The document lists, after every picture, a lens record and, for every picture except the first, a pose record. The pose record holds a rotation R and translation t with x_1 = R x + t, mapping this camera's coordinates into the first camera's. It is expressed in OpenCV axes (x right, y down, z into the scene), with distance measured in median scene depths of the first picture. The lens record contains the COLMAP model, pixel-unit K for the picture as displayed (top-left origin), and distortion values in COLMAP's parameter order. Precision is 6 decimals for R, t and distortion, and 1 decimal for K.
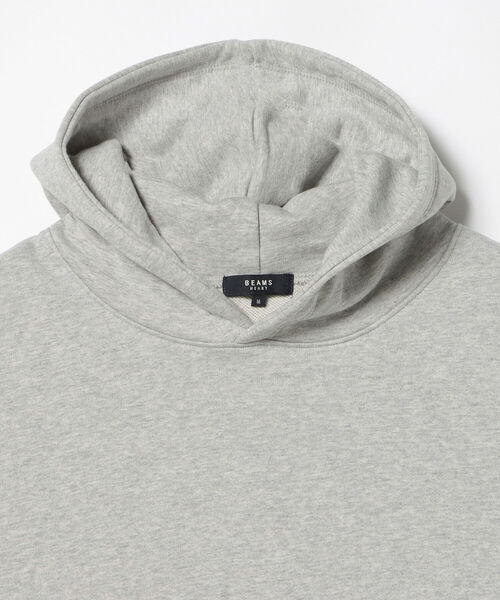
lens RADIAL K [[3026.4, 0, 250.4], [0, 3026.4, 299.6], [0, 0, 1]] dist [-0.035091, 0.000000]
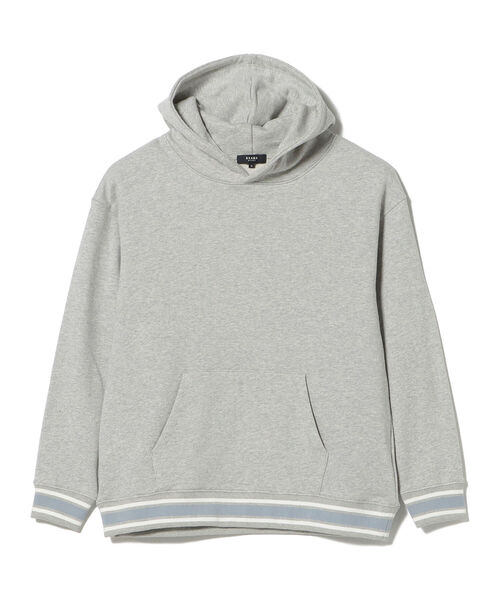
lens RADIAL K [[2240.9, 0, 250.5], [0, 2240.9, 301.7], [0, 0, 1]] dist [0.091265, 0.000000]
pose [[0.999728, 0.013389, -0.019097, 0.037375], [-0.011924, 0.997125, 0.074824, -0.025173], [0.020044, -0.074576, 0.997014, -0.794271]]
